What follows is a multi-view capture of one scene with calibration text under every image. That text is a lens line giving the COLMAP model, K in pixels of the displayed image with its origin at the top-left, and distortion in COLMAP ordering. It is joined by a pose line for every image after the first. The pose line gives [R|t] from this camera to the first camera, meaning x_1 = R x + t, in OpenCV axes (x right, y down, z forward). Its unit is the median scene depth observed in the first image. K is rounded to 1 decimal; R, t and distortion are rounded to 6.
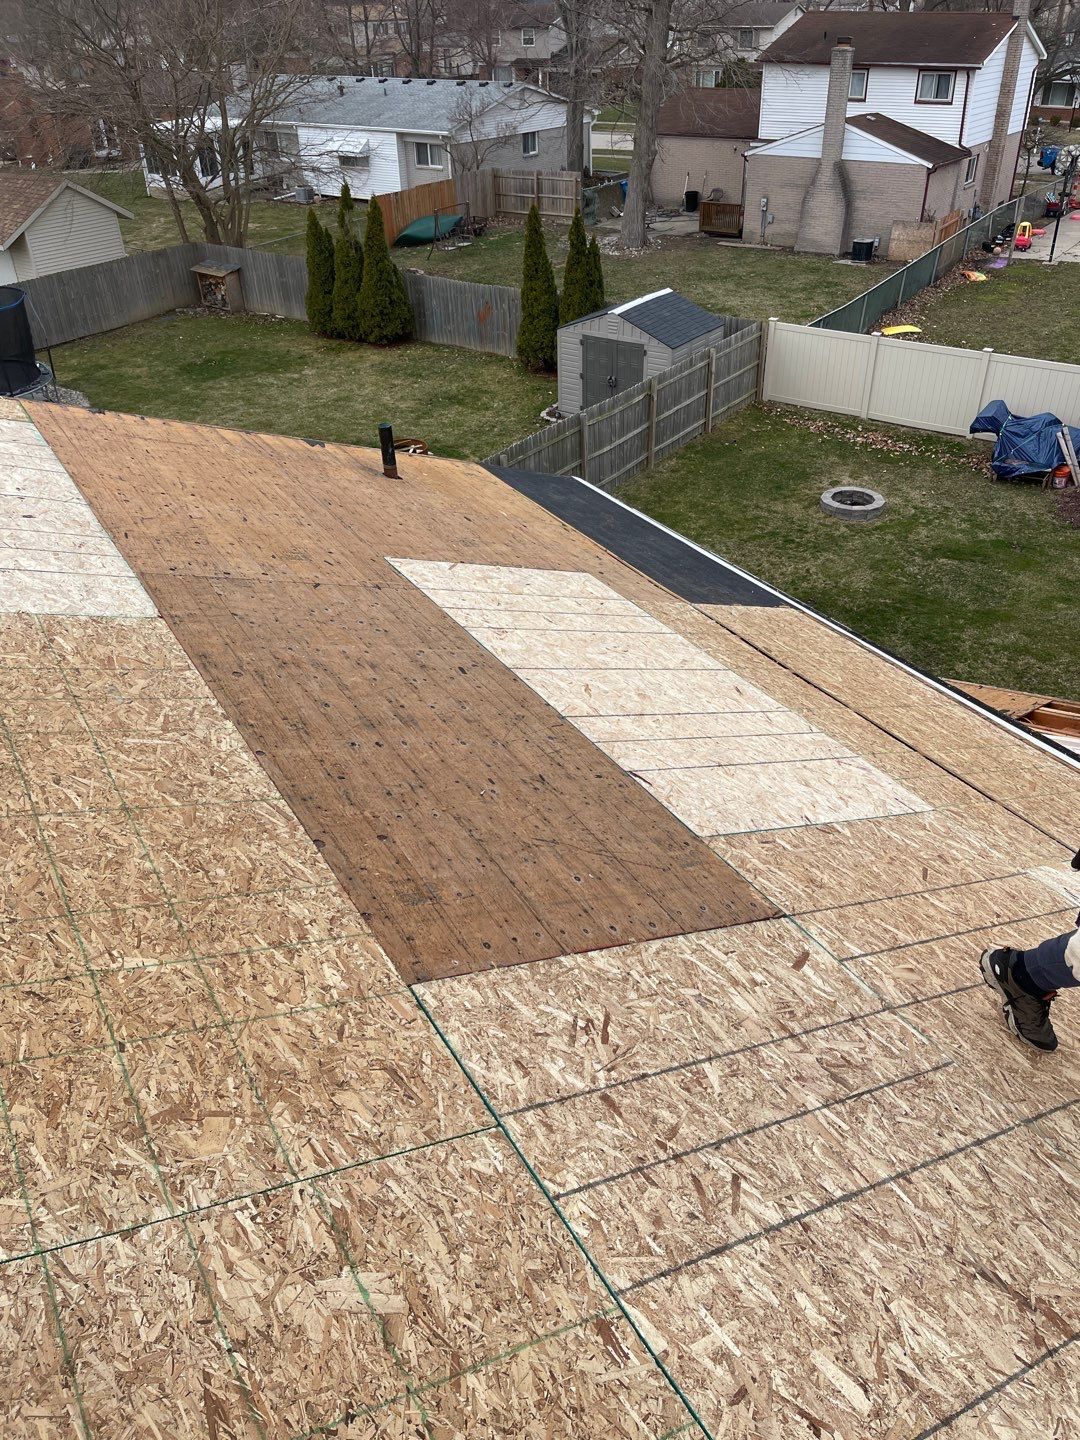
lens RADIAL K [[1089.0, 0, 563.8], [0, 1089.0, 713.6], [0, 0, 1]] dist [0.052608, -0.061980]
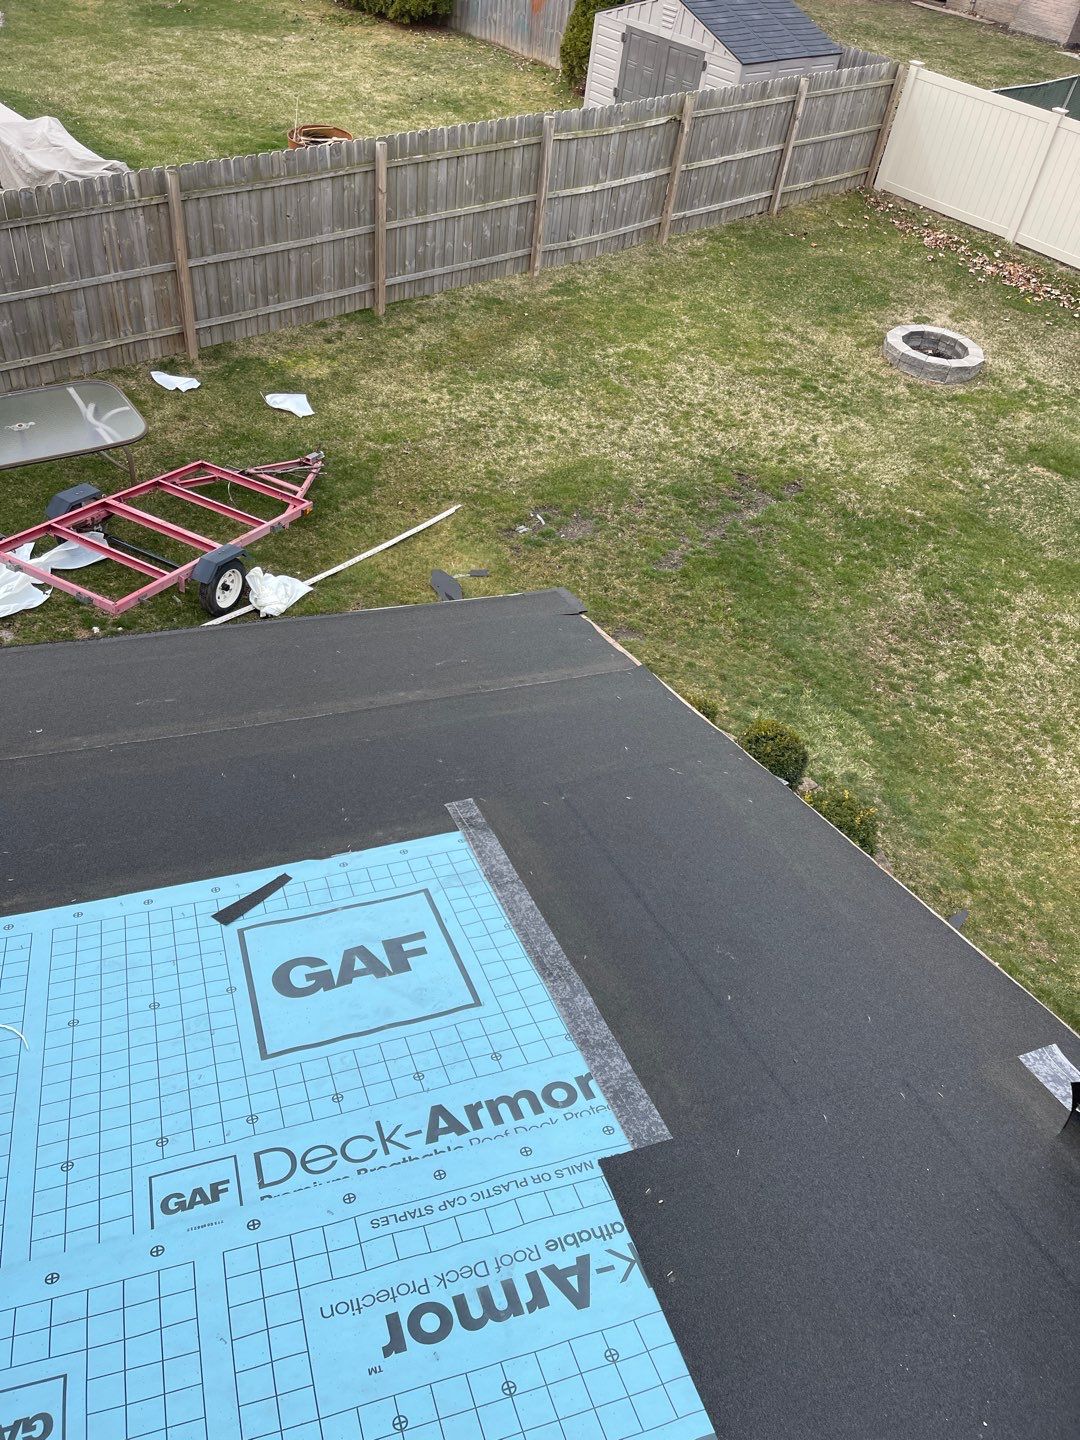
lens RADIAL K [[1078.6, 0, 540.0], [0, 1078.6, 720.0], [0, 0, 1]] dist [0.067149, -0.101642]
pose [[0.964553, 0.246970, -0.092972, 0.784541], [-0.229805, 0.959299, 0.164121, -0.192608], [0.129721, -0.136937, 0.982049, 1.599039]]
